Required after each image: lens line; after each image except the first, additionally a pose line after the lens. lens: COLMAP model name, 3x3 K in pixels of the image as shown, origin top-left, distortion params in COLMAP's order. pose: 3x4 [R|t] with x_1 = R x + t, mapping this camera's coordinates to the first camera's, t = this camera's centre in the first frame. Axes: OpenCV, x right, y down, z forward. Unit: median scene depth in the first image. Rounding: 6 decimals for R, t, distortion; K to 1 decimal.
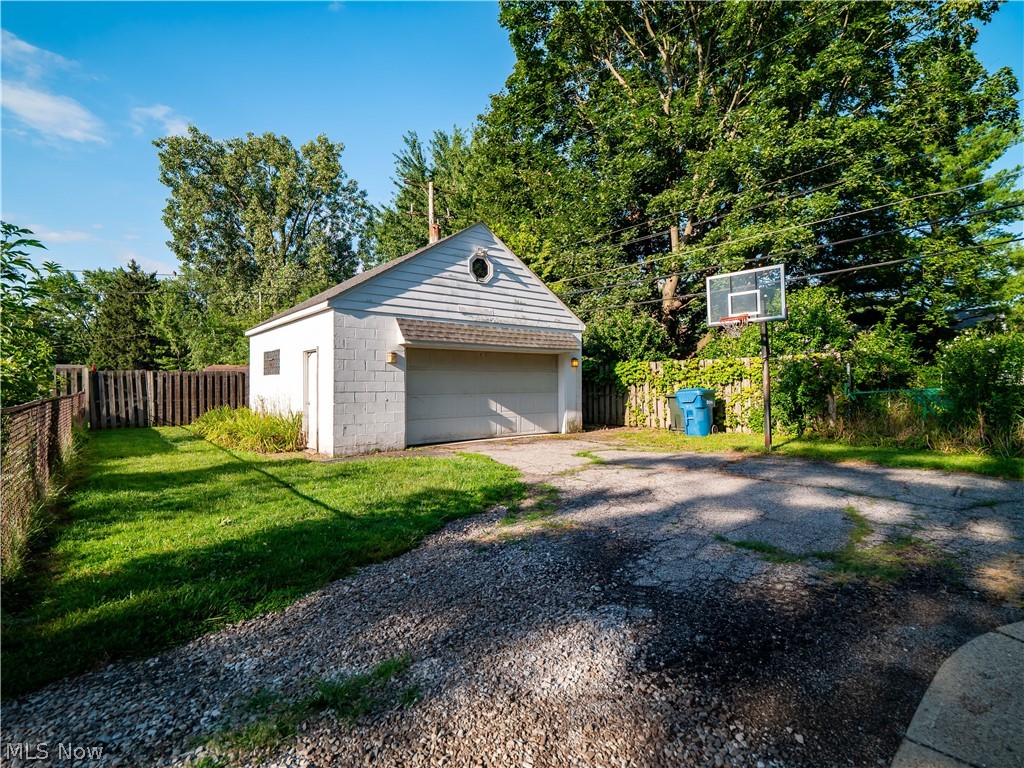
lens RADIAL K [[490.5, 0, 518.5], [0, 490.5, 380.0], [0, 0, 1]] dist [-0.018505, -0.000965]
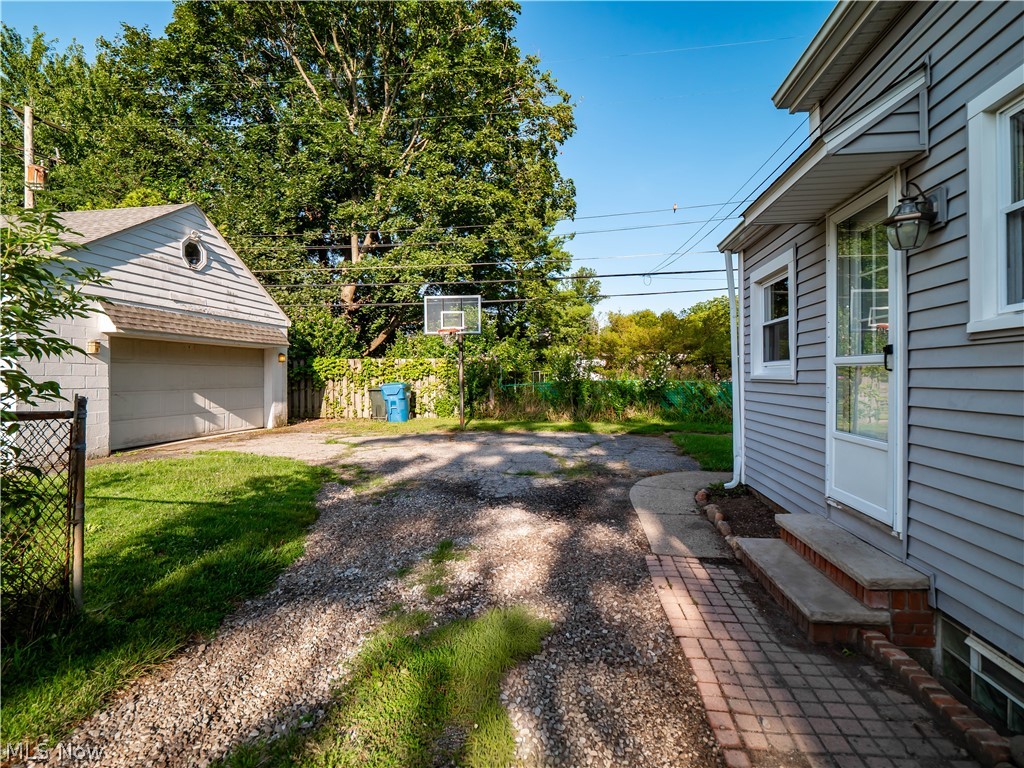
lens RADIAL K [[490.5, 0, 518.5], [0, 490.5, 380.0], [0, 0, 1]] dist [-0.018505, -0.000965]
pose [[0.730855, -0.000012, 0.682533, -0.219683], [-0.008378, 0.999925, 0.008988, -0.002661], [-0.682482, -0.012287, 0.730799, -0.077431]]
